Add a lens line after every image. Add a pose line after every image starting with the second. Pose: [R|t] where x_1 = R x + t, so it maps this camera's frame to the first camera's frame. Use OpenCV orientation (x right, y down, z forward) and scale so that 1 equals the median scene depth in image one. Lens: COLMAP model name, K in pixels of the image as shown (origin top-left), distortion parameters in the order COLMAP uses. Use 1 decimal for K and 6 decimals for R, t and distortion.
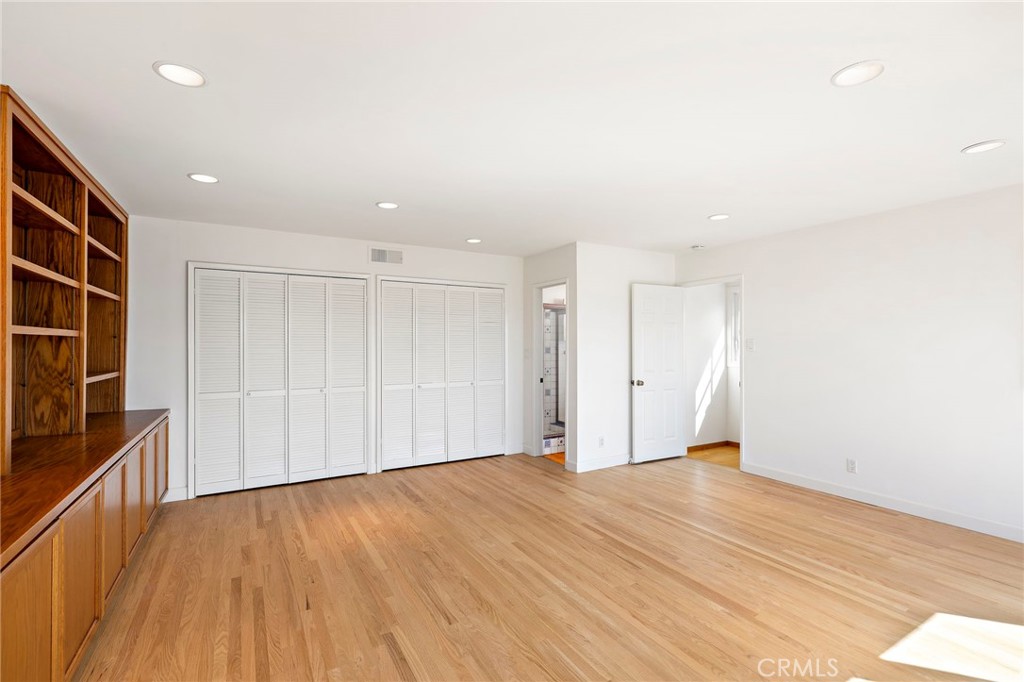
lens RADIAL K [[444.0, 0, 501.8], [0, 444.0, 341.1], [0, 0, 1]] dist [0.000258, 0.000040]
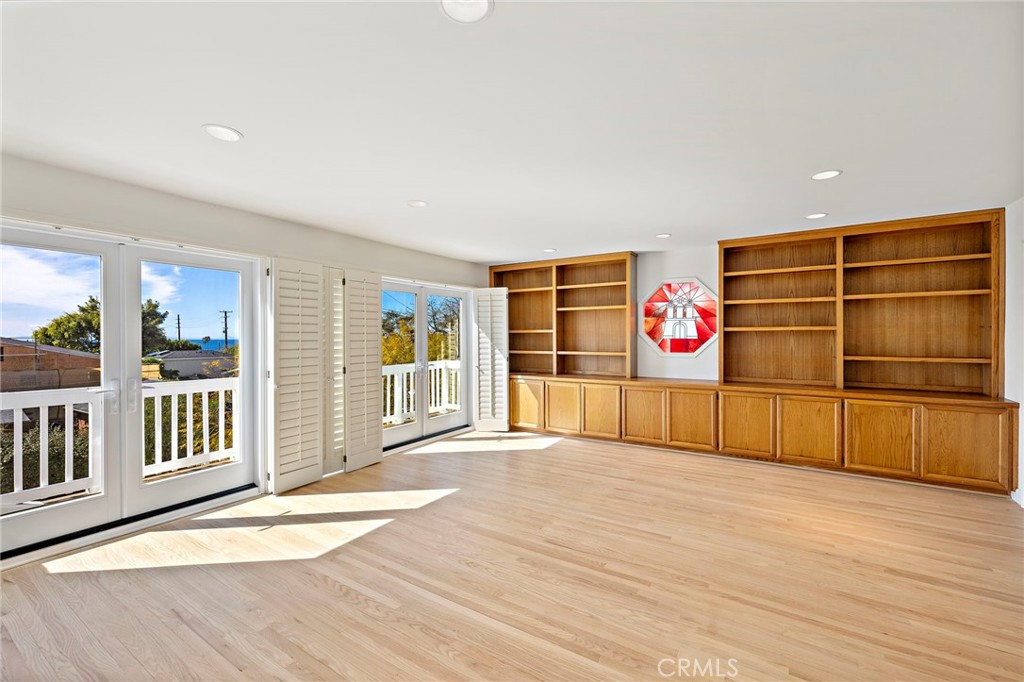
lens RADIAL K [[444.0, 0, 501.8], [0, 444.0, 341.1], [0, 0, 1]] dist [0.000258, 0.000040]
pose [[-0.887323, 0.007412, -0.461088, 0.786763], [0.007079, 0.999972, 0.002450, 0.019579], [0.461093, -0.001090, -0.887351, 1.668137]]
